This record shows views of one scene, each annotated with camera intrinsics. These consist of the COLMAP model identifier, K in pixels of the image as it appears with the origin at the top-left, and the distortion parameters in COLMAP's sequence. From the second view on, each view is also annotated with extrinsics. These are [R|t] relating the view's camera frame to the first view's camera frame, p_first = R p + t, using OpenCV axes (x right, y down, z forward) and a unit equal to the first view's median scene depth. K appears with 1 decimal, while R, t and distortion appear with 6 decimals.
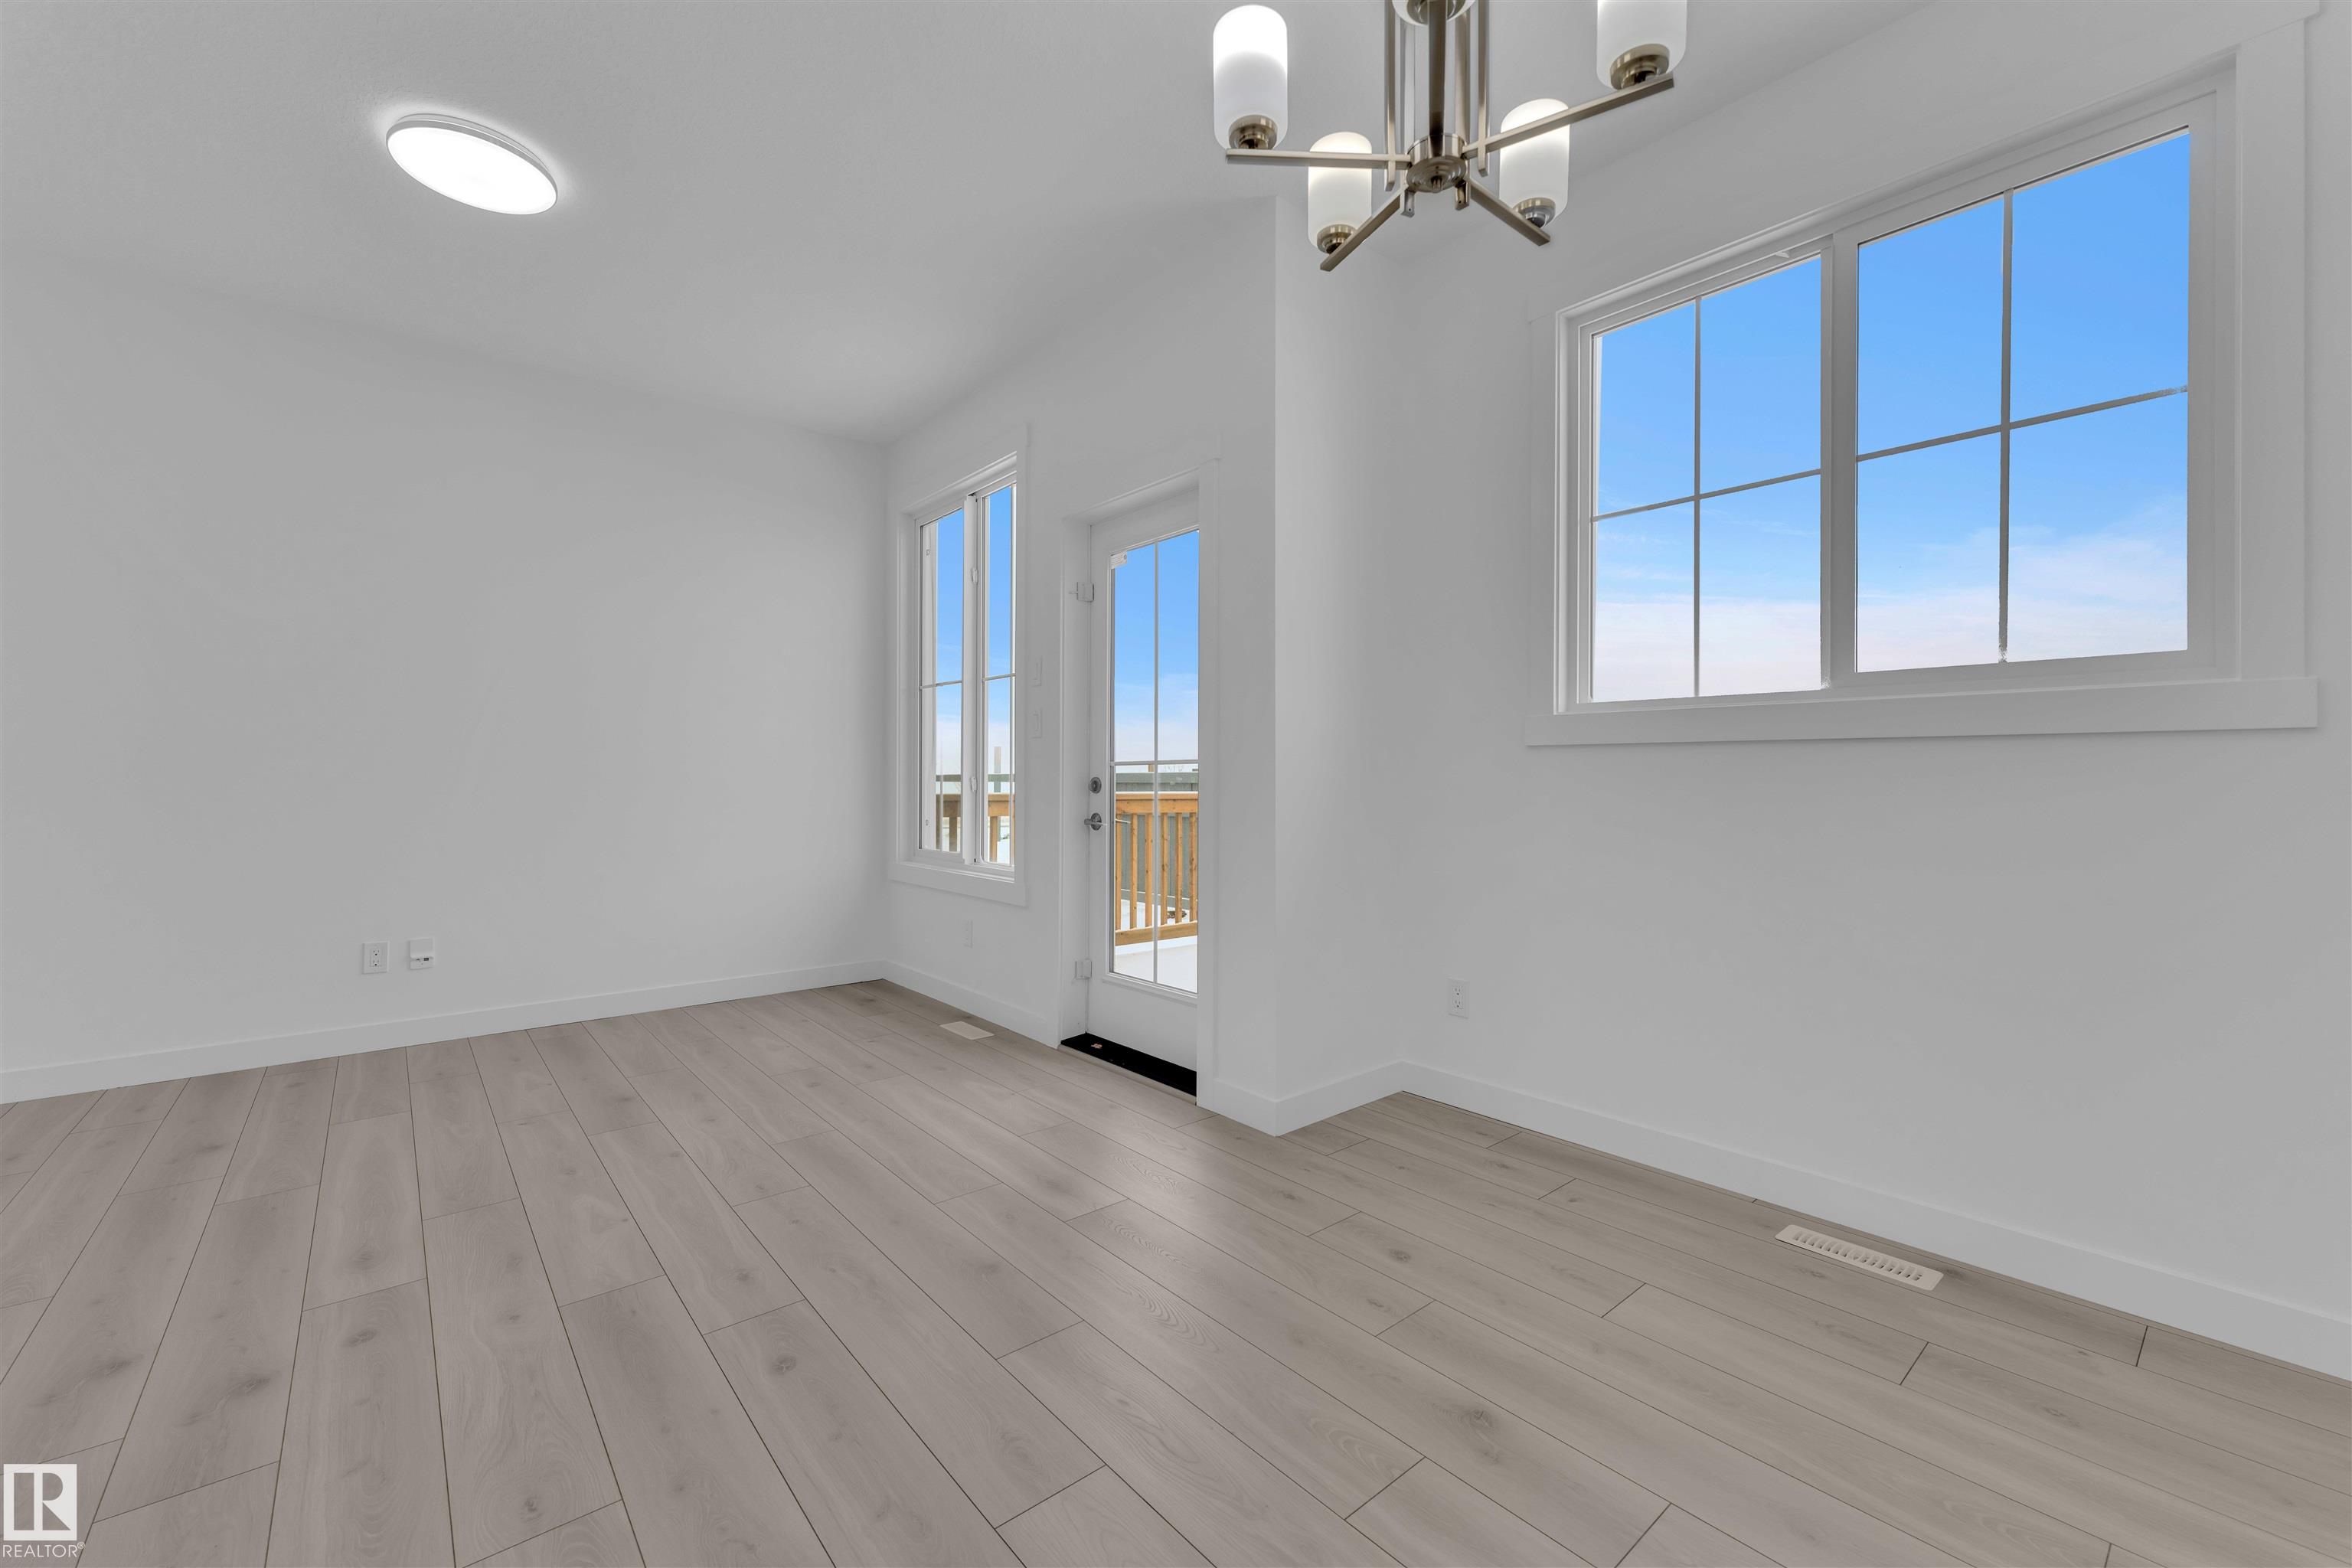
lens RADIAL K [[955.6, 0, 1154.6], [0, 955.6, 787.2], [0, 0, 1]] dist [0.000157, 0.000029]
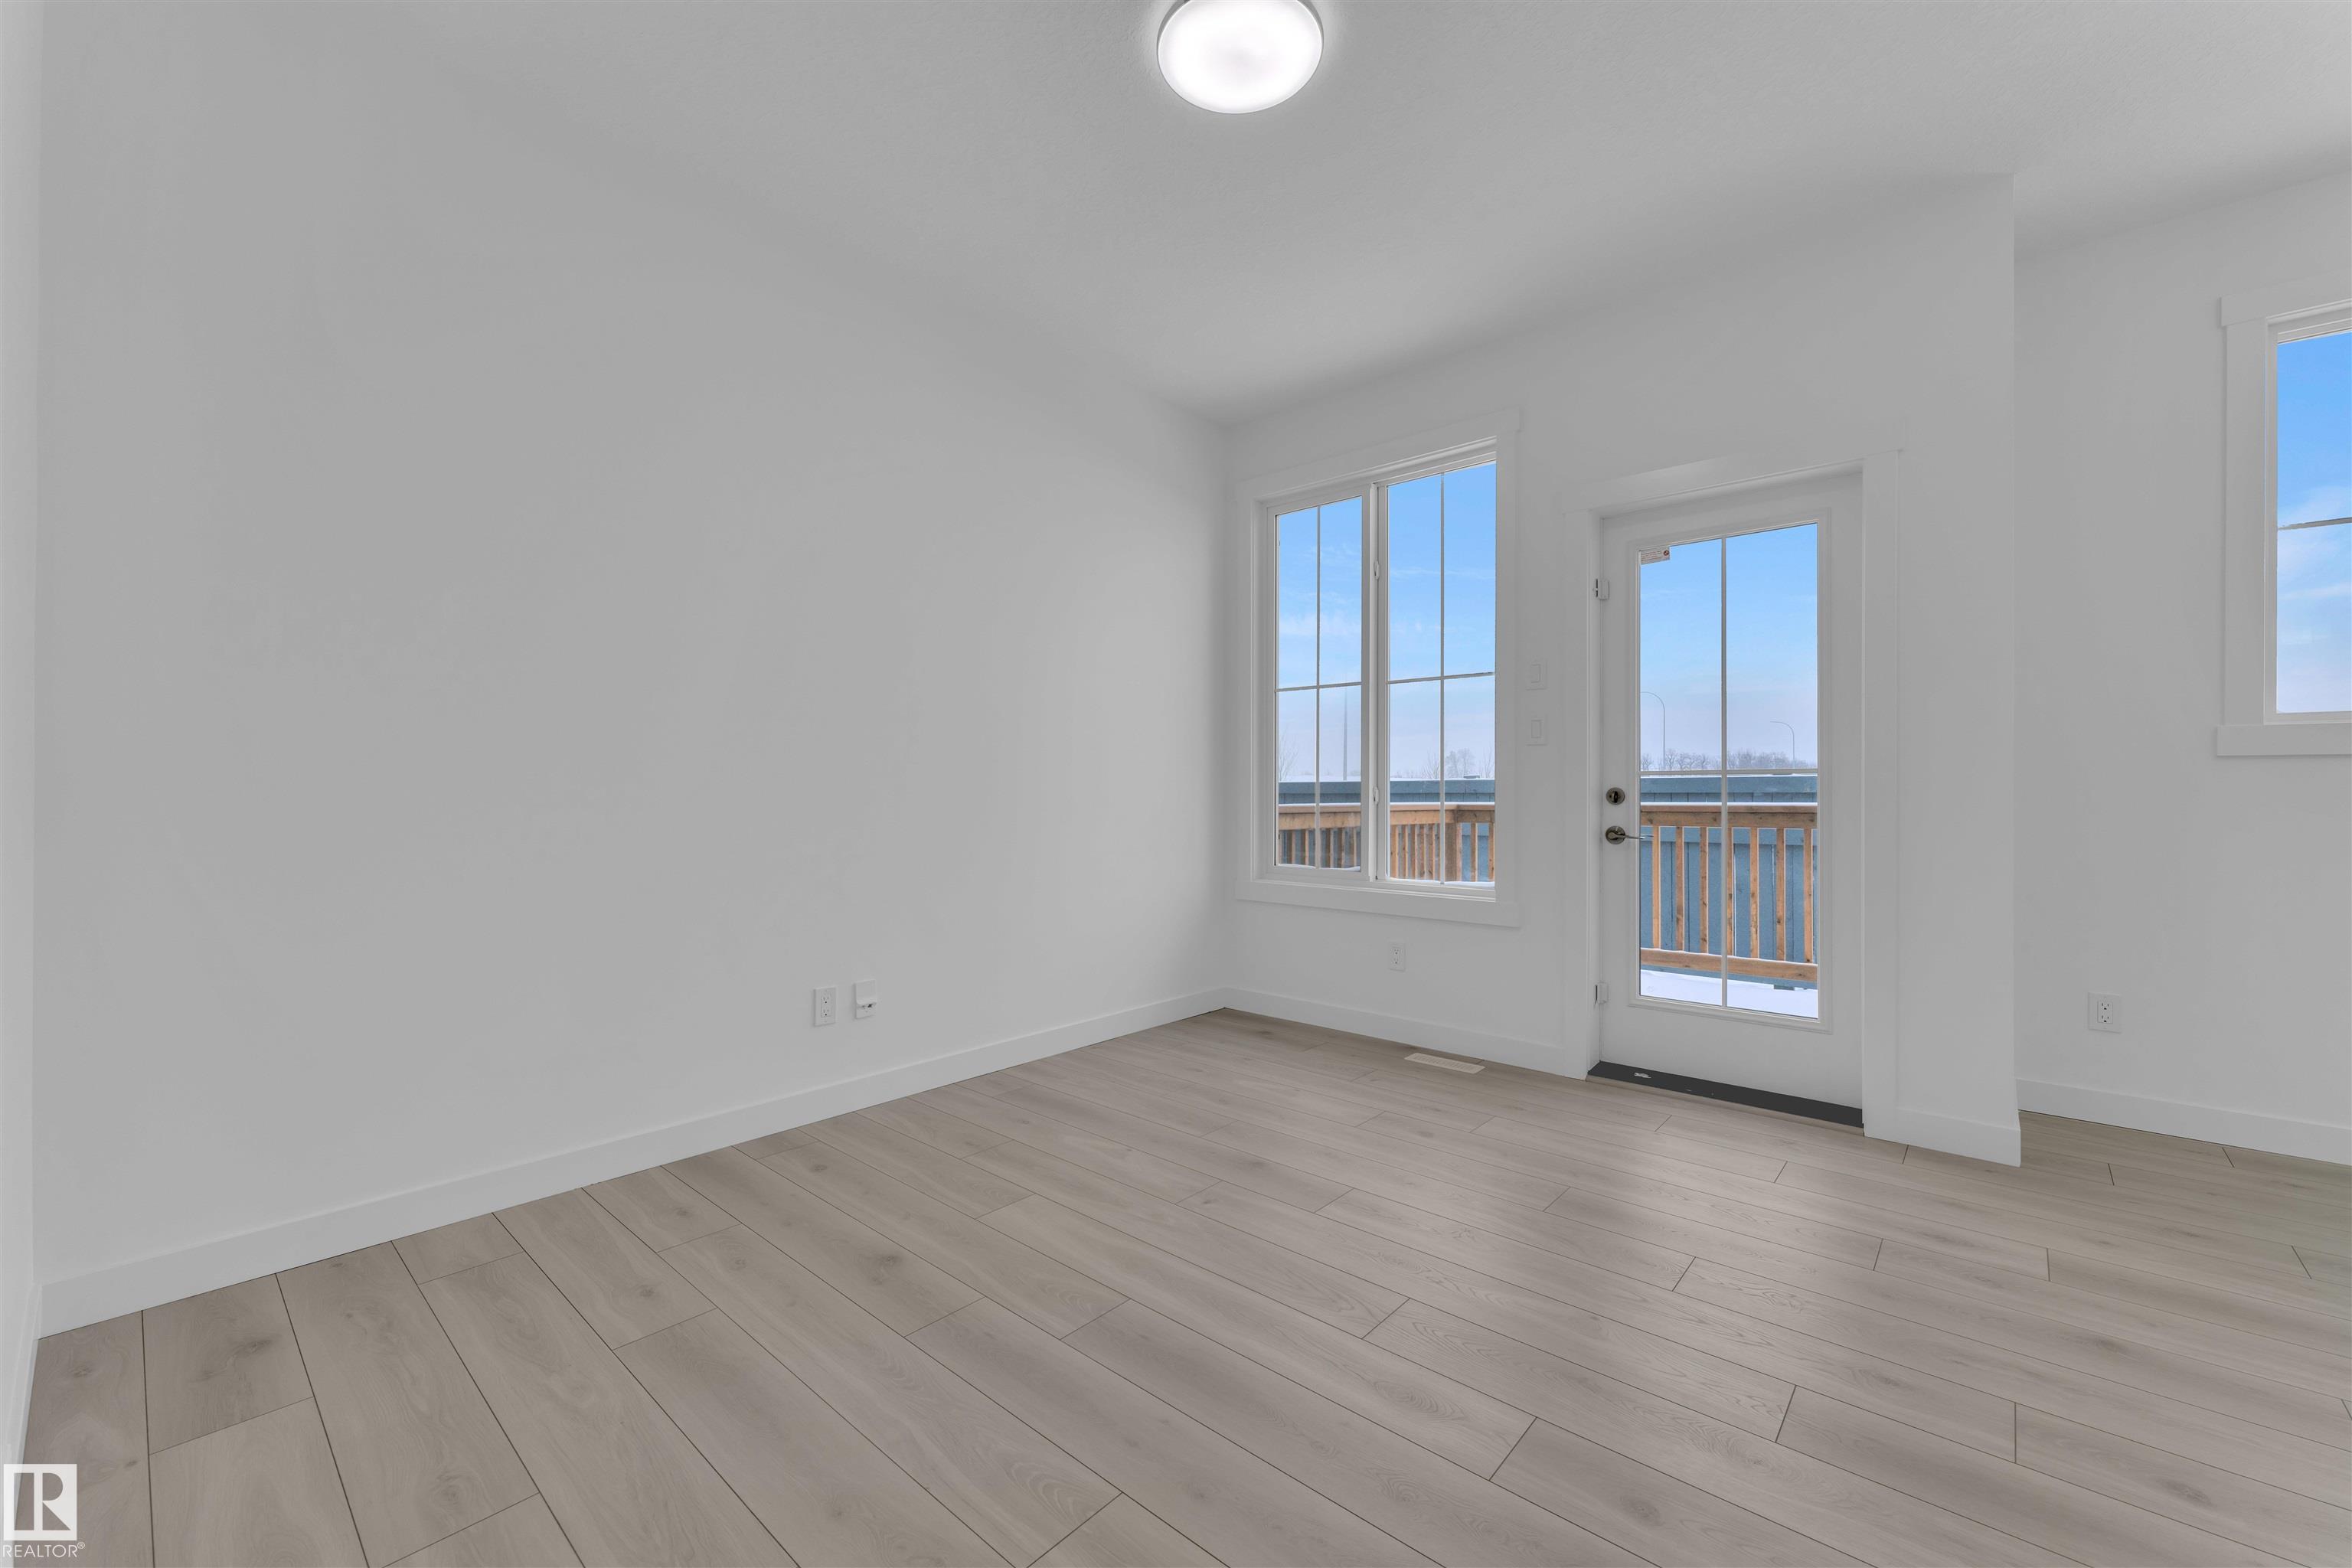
lens RADIAL K [[955.6, 0, 1179.3], [0, 955.6, 797.2], [0, 0, 1]] dist [0.000157, 0.000029]
pose [[0.989745, -0.001558, 0.142837, -0.619224], [0.001710, 0.999998, -0.000942, -0.000723], [-0.142835, 0.001177, 0.989746, 0.135808]]
